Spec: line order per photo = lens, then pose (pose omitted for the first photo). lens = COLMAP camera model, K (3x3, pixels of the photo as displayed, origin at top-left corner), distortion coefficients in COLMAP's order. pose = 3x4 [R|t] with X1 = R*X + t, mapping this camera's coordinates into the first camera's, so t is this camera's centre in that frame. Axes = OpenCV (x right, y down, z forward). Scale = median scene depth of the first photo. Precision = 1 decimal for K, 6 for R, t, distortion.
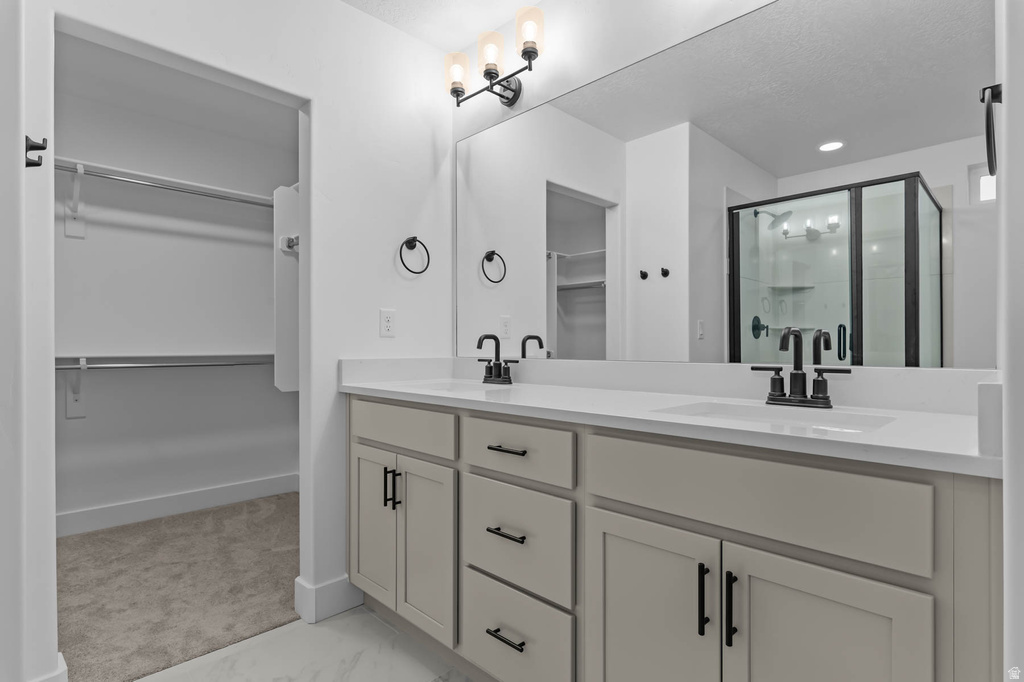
lens RADIAL K [[519.7, 0, 515.1], [0, 519.7, 345.8], [0, 0, 1]] dist [-0.001894, 0.000322]
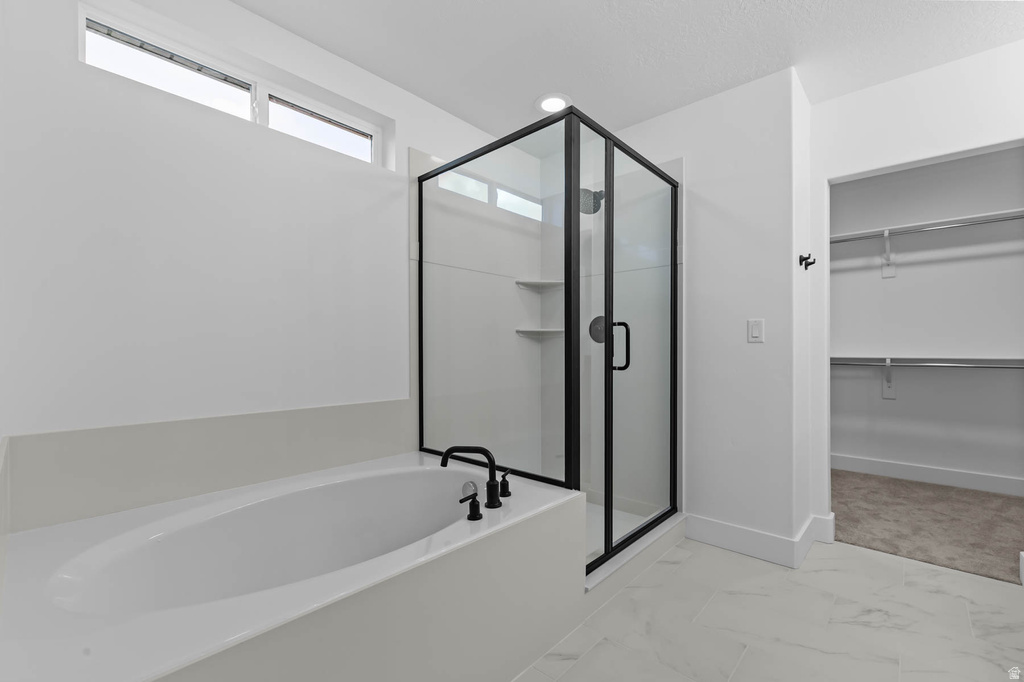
lens RADIAL K [[445.2, 0, 510.9], [0, 445.2, 346.5], [0, 0, 1]] dist [-0.000306, 0.000271]
pose [[0.042443, -0.003140, -0.999094, 0.537125], [0.001101, 0.999995, -0.003096, -0.011931], [0.999098, -0.000969, 0.042446, -0.191757]]
